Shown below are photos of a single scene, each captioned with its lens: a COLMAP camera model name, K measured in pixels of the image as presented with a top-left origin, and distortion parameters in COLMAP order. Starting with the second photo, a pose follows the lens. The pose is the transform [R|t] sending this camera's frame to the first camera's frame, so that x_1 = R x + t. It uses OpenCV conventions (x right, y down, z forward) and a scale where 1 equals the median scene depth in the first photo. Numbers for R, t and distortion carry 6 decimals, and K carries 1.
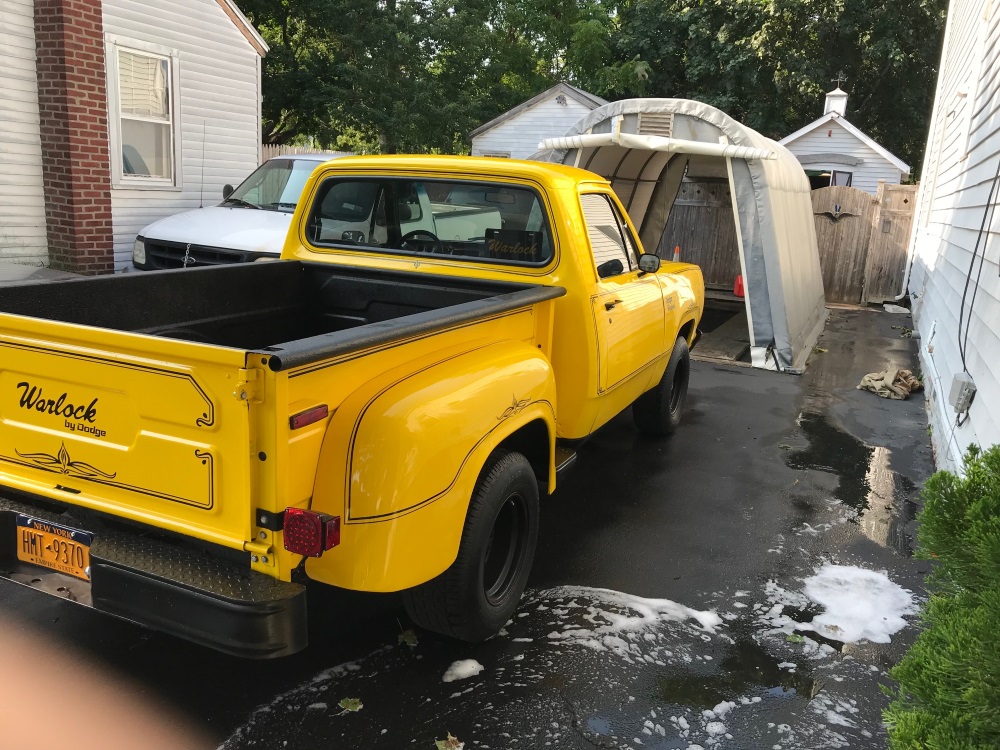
lens RADIAL K [[818.4, 0, 510.6], [0, 818.4, 372.5], [0, 0, 1]] dist [0.013755, 0.003558]
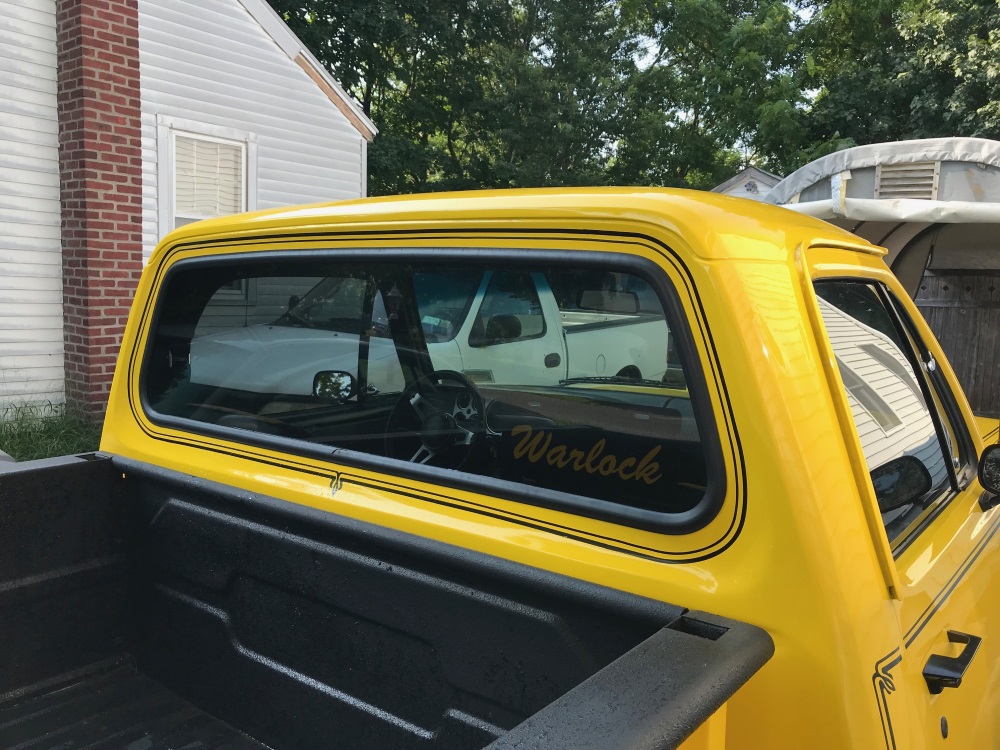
lens RADIAL K [[818.4, 0, 510.6], [0, 818.4, 372.5], [0, 0, 1]] dist [0.013755, 0.003558]
pose [[0.974114, -0.006279, -0.225972, 0.023475], [-0.022774, 0.991803, -0.125729, -0.074653], [0.224909, 0.127620, 0.965986, 0.358268]]
